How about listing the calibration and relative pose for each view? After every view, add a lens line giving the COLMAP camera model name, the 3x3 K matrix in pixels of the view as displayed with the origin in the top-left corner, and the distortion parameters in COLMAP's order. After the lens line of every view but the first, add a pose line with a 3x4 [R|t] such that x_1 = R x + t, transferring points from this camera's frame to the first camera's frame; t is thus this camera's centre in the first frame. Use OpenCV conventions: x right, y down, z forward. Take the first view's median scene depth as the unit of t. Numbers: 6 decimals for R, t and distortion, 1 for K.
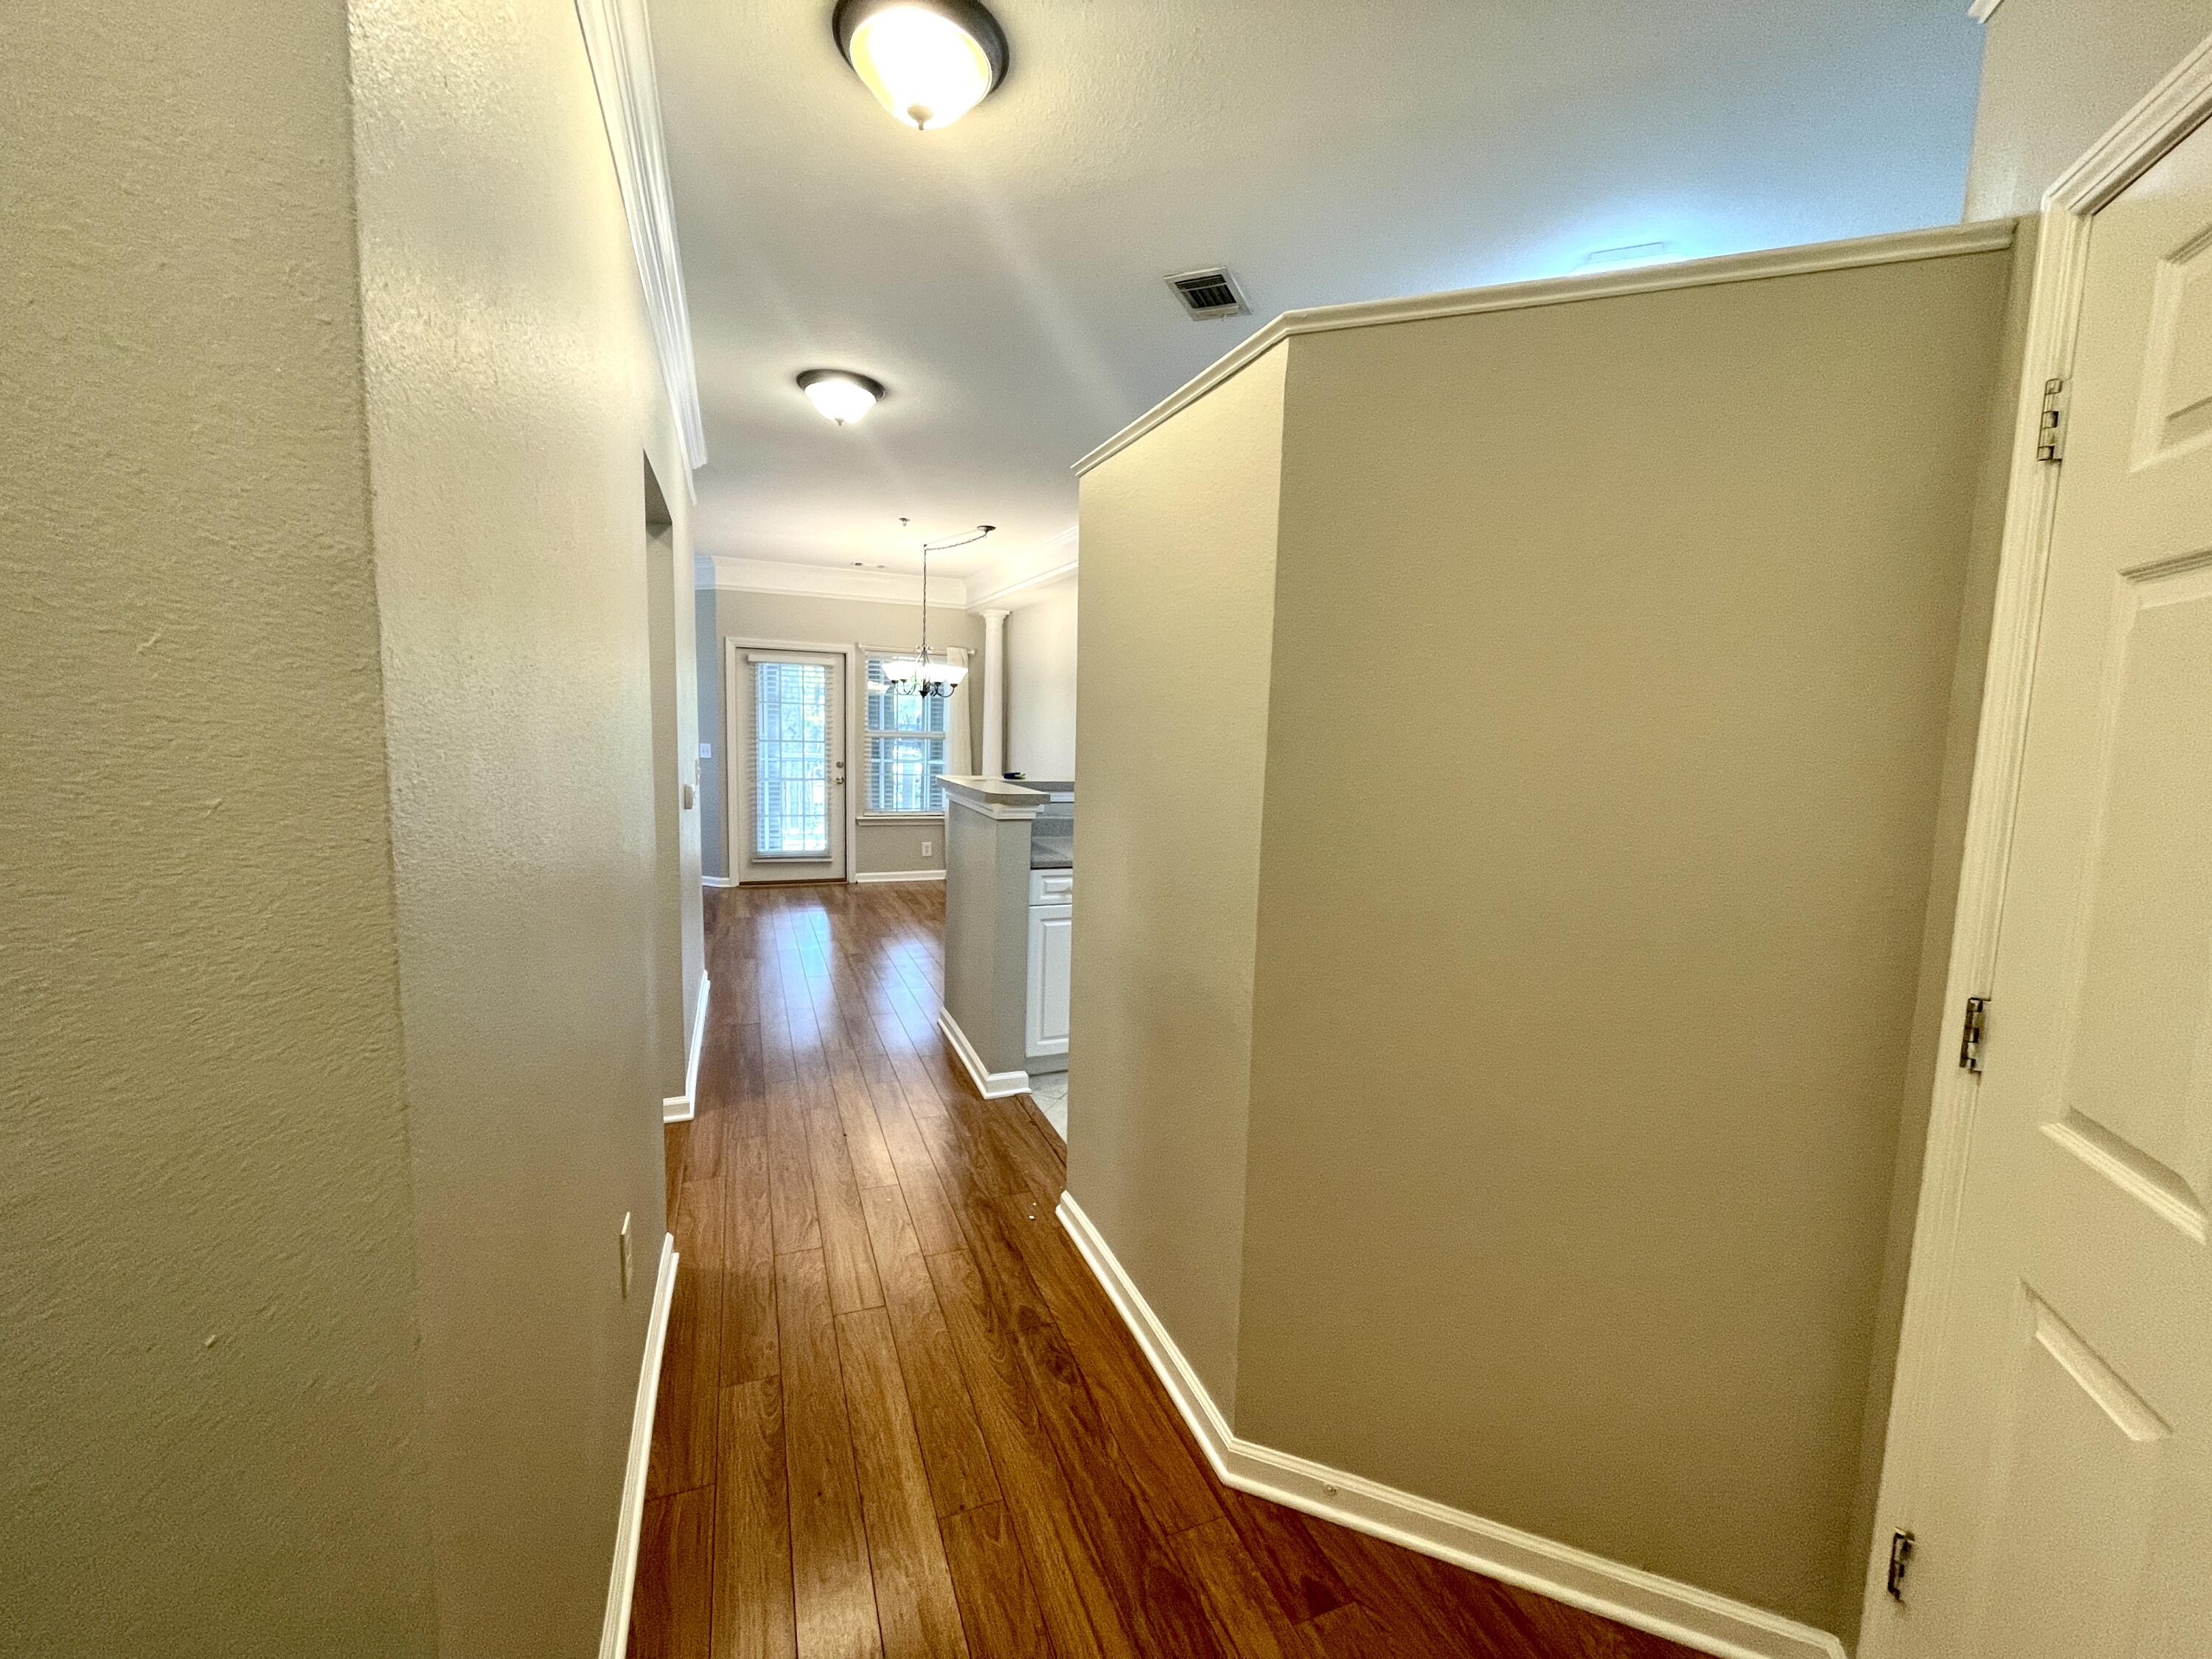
lens RADIAL K [[895.1, 0, 1100.2], [0, 895.1, 823.1], [0, 0, 1]] dist [-0.000792, -0.000035]
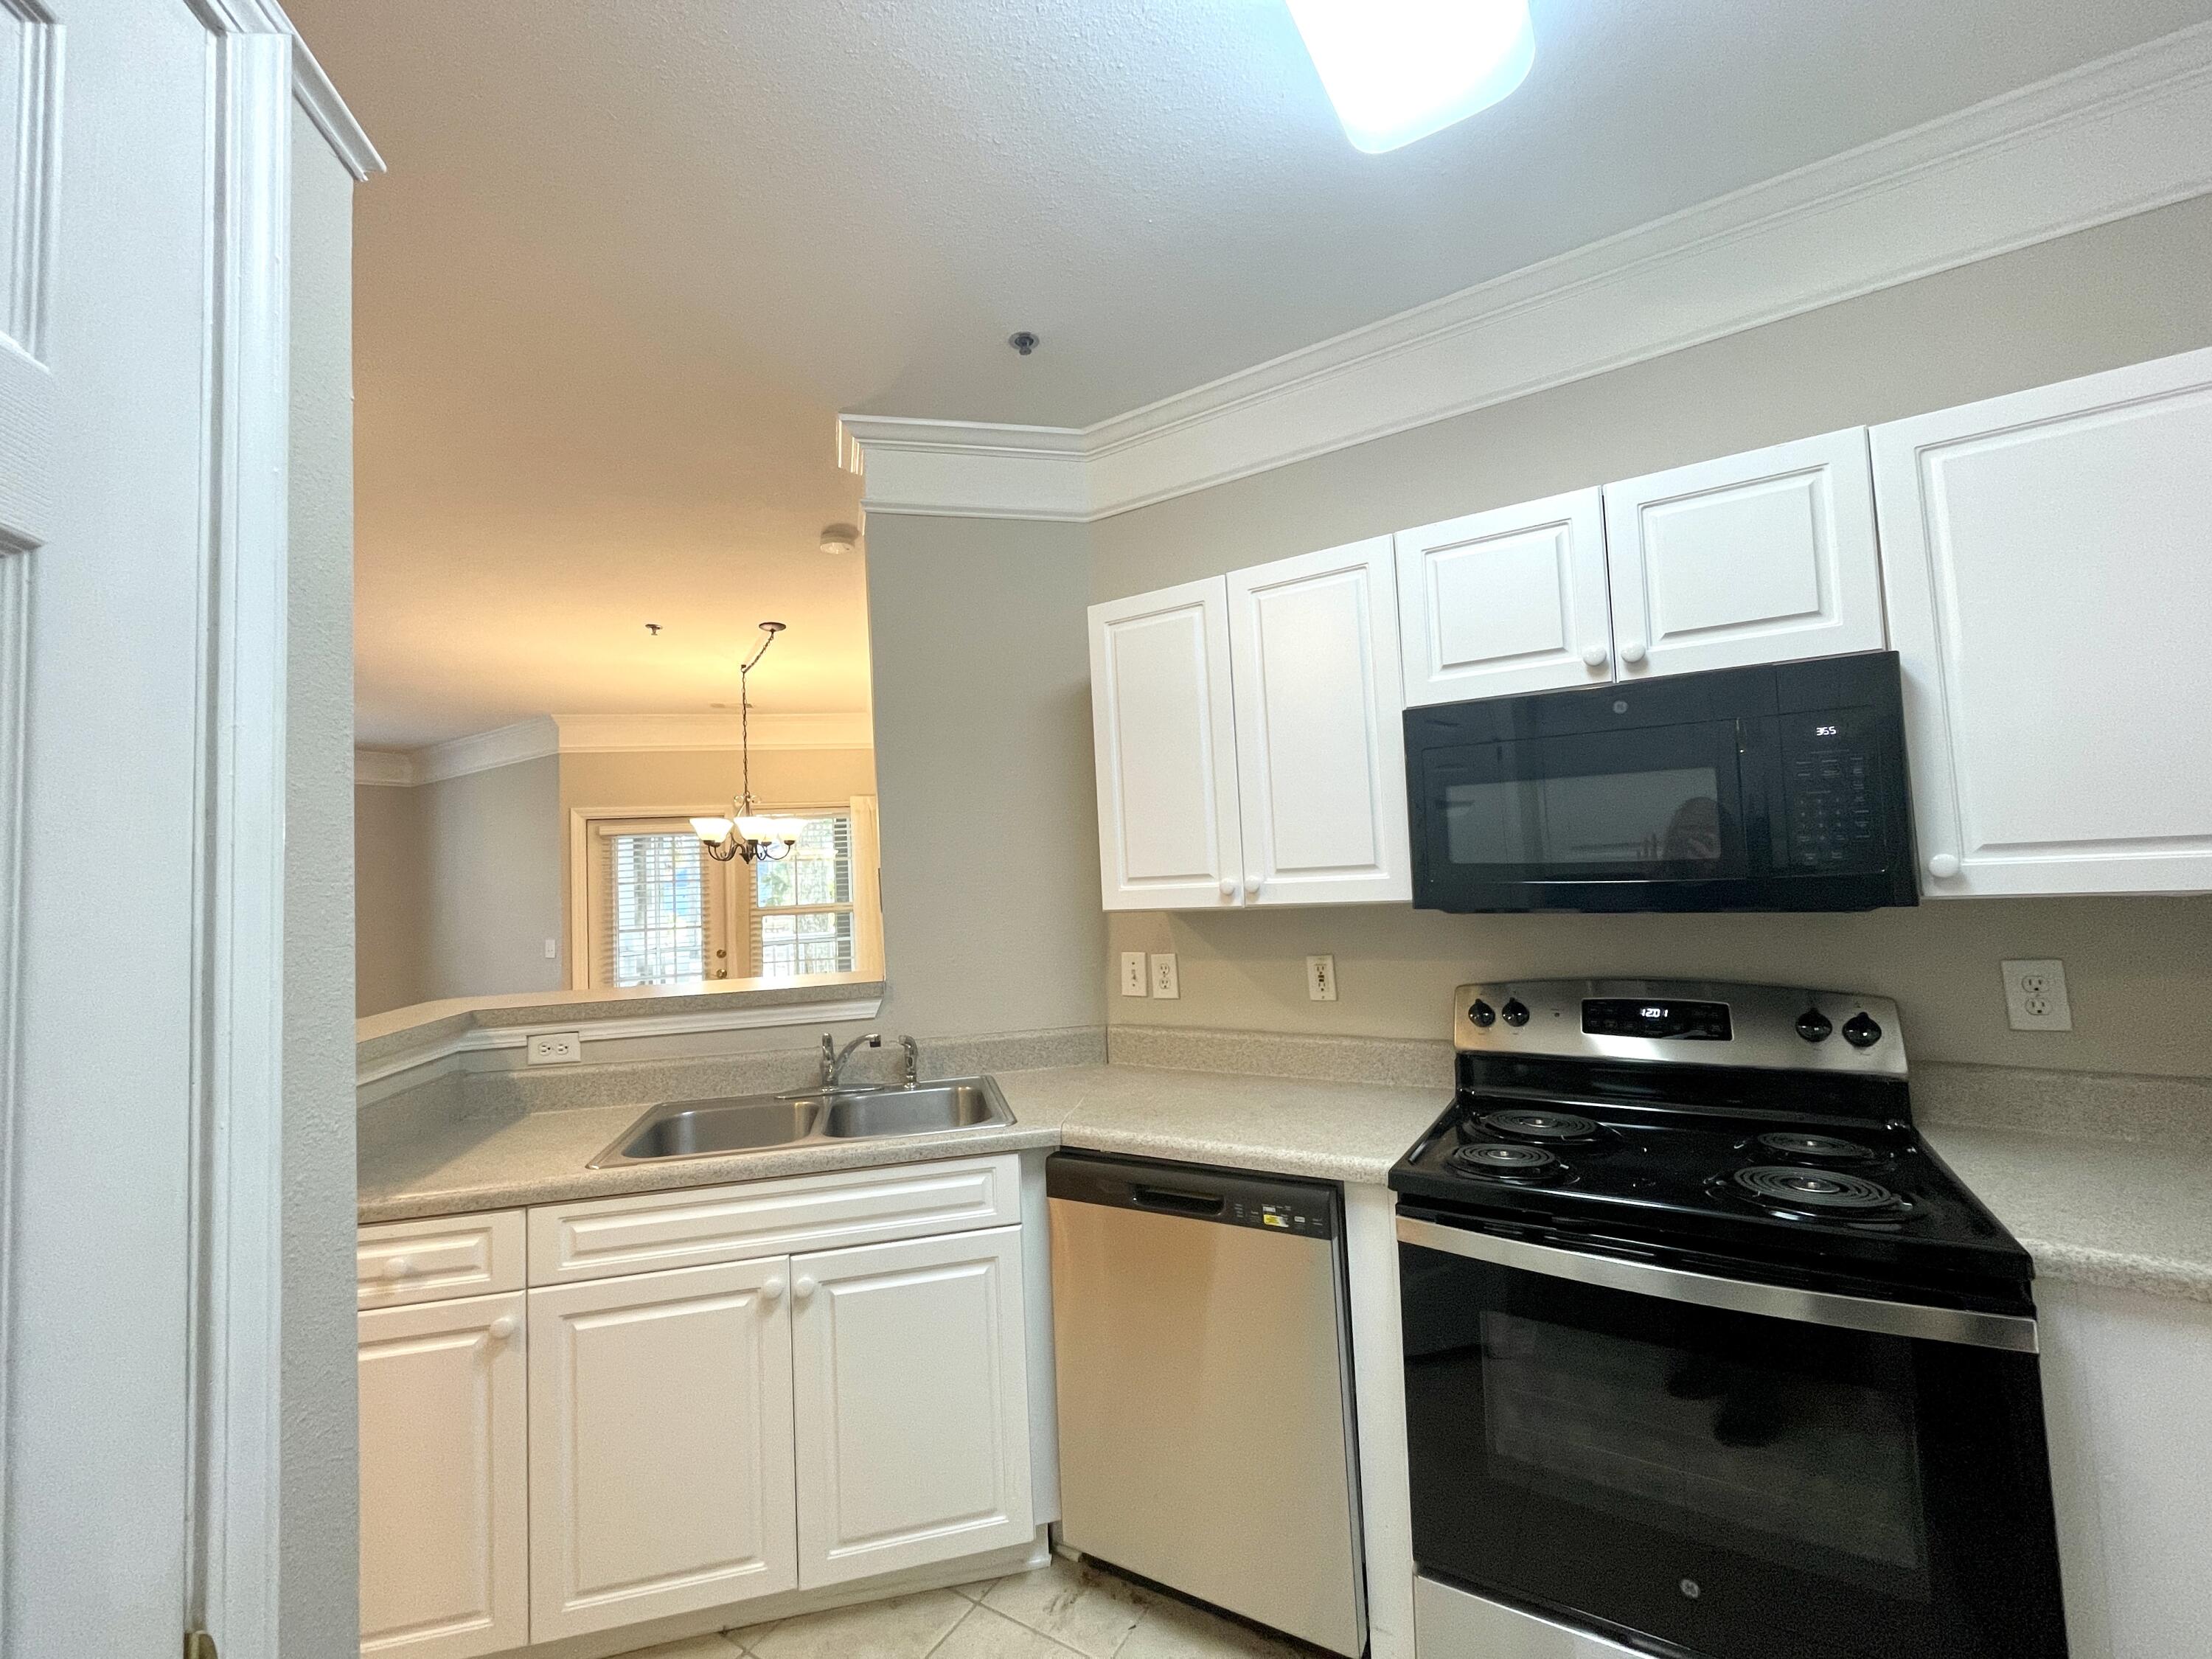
lens RADIAL K [[895.1, 0, 1100.2], [0, 895.1, 823.1], [0, 0, 1]] dist [-0.000792, -0.000035]
pose [[0.982686, -0.088343, -0.162864, 0.181315], [0.060055, 0.983425, -0.171083, -0.023248], [0.175278, 0.158340, 0.971703, 0.271591]]
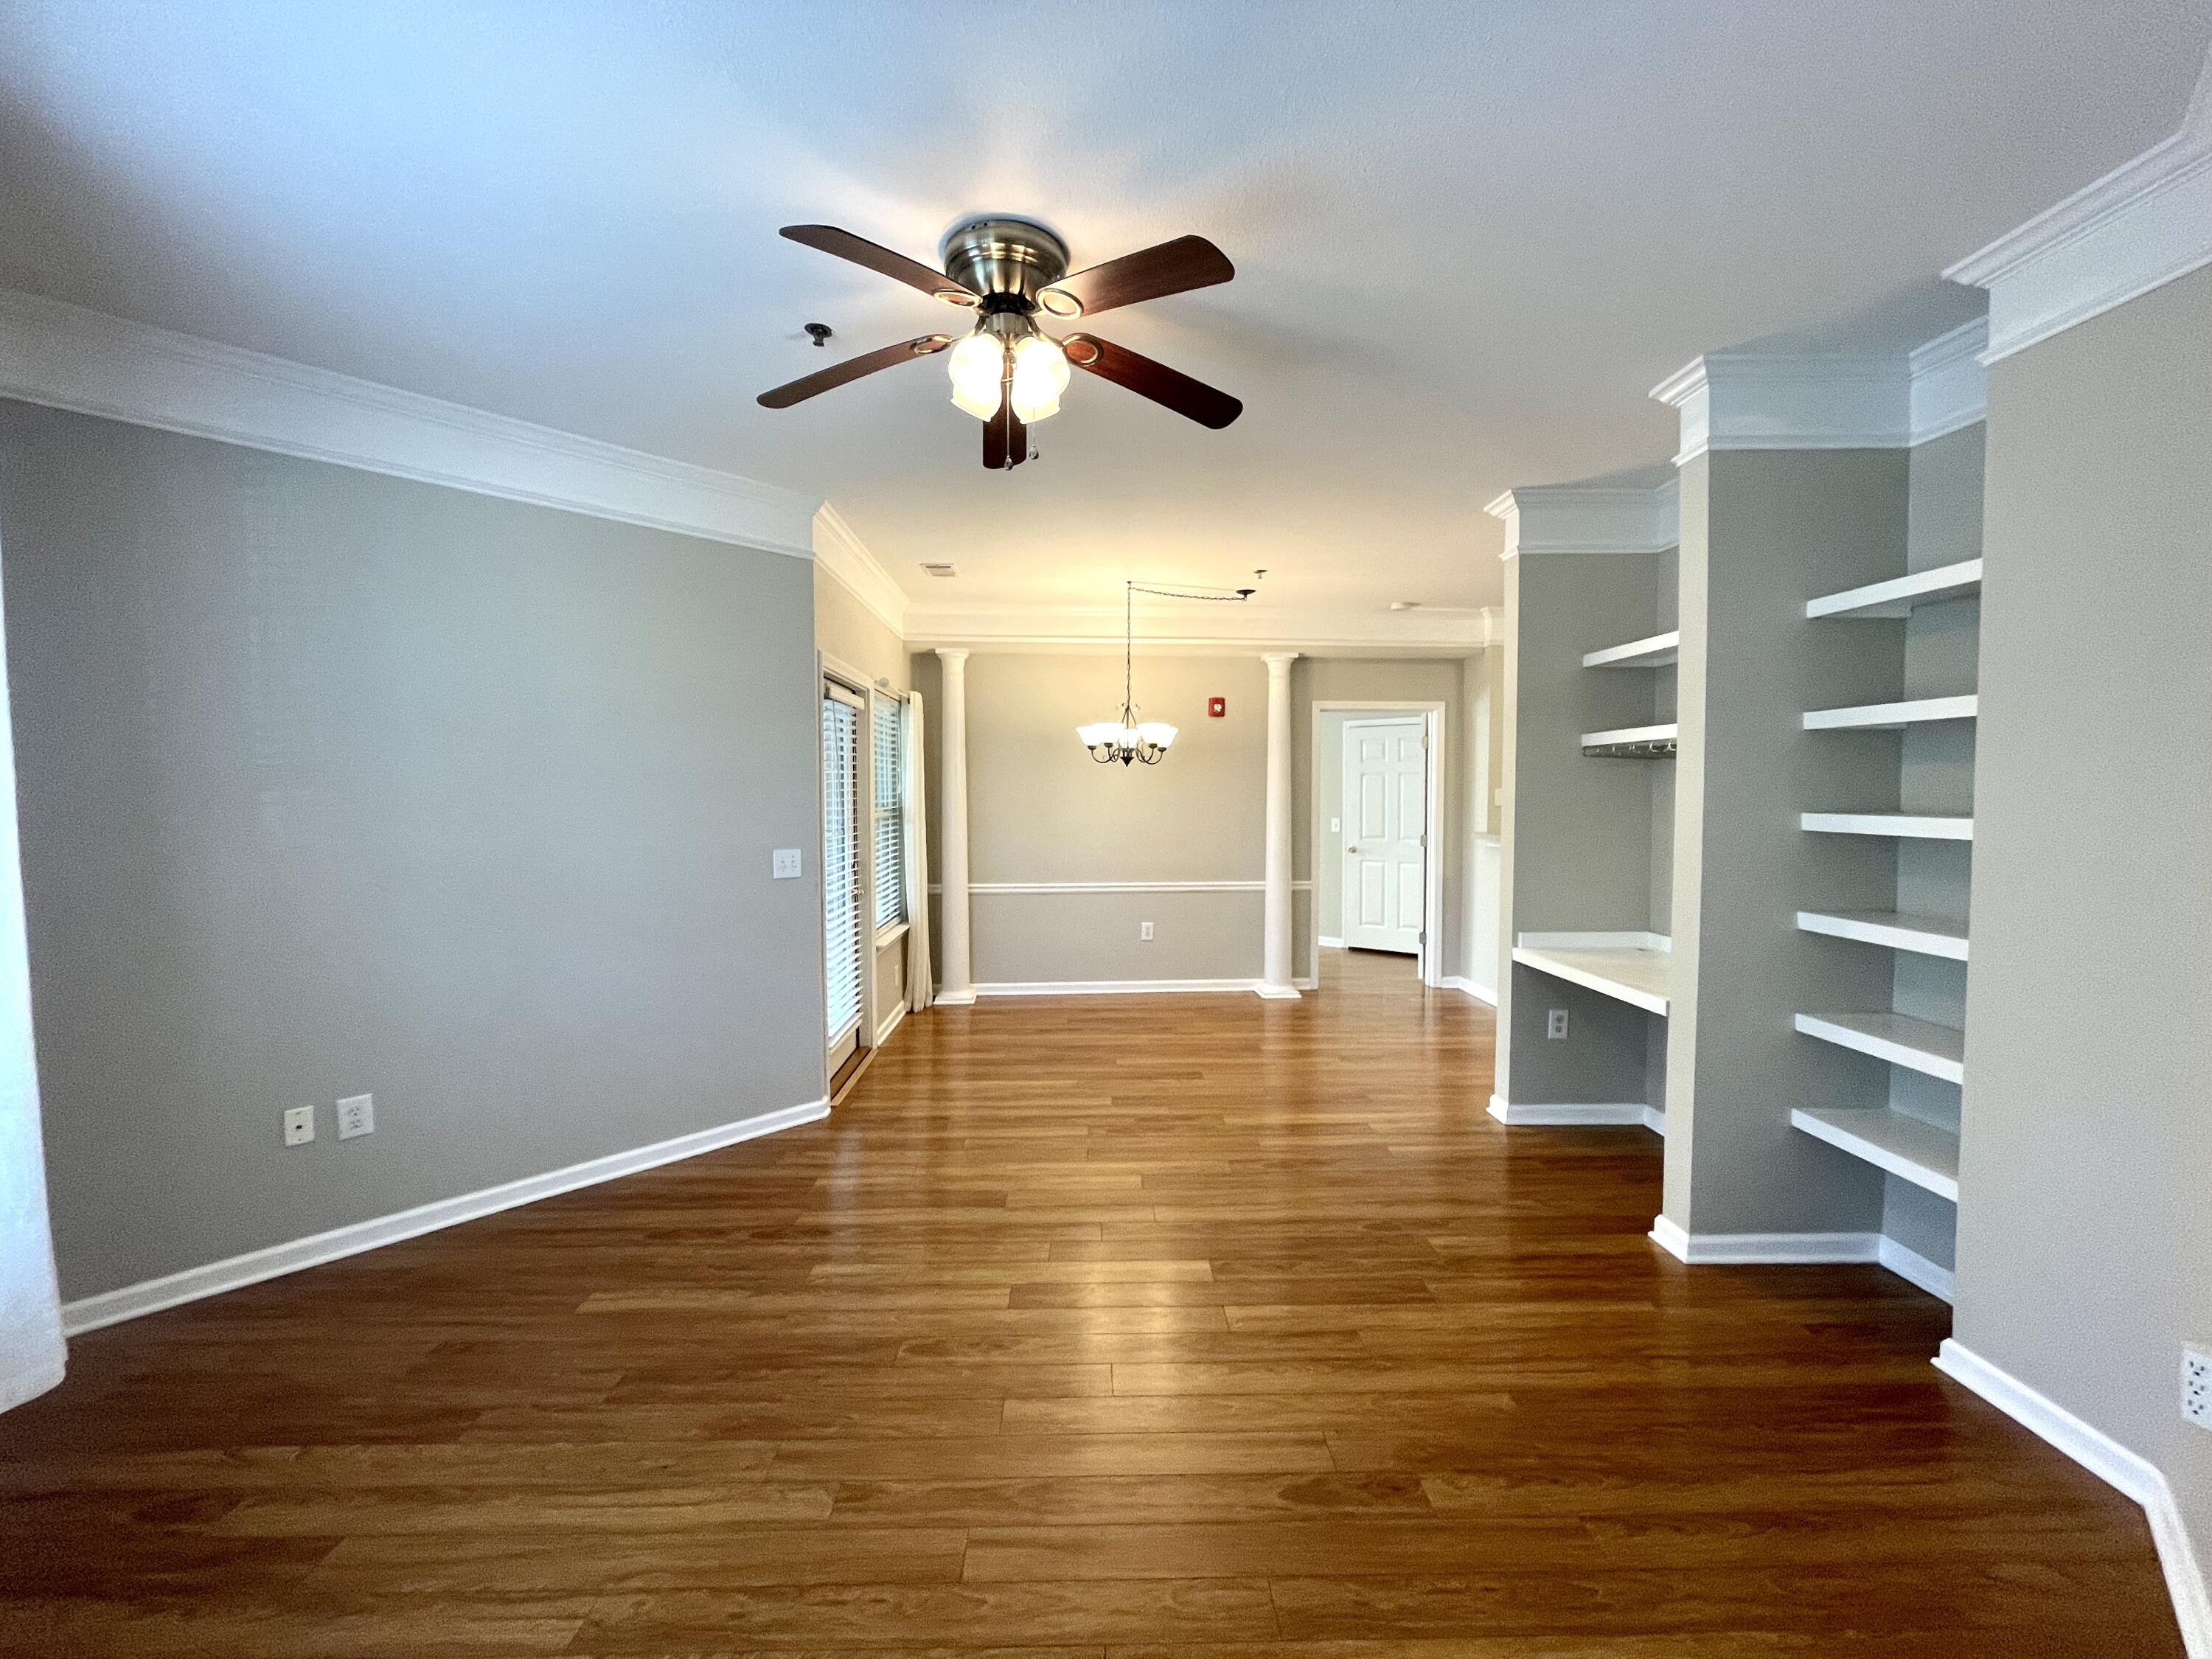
lens RADIAL K [[889.8, 0, 1106.1], [0, 889.8, 821.8], [0, 0, 1]] dist [-0.001290, -0.000132]
pose [[0.351337, -0.060265, 0.934308, -0.816858], [0.109788, 0.993693, 0.022811, -0.092205], [-0.929790, 0.094562, 0.355737, 0.618473]]
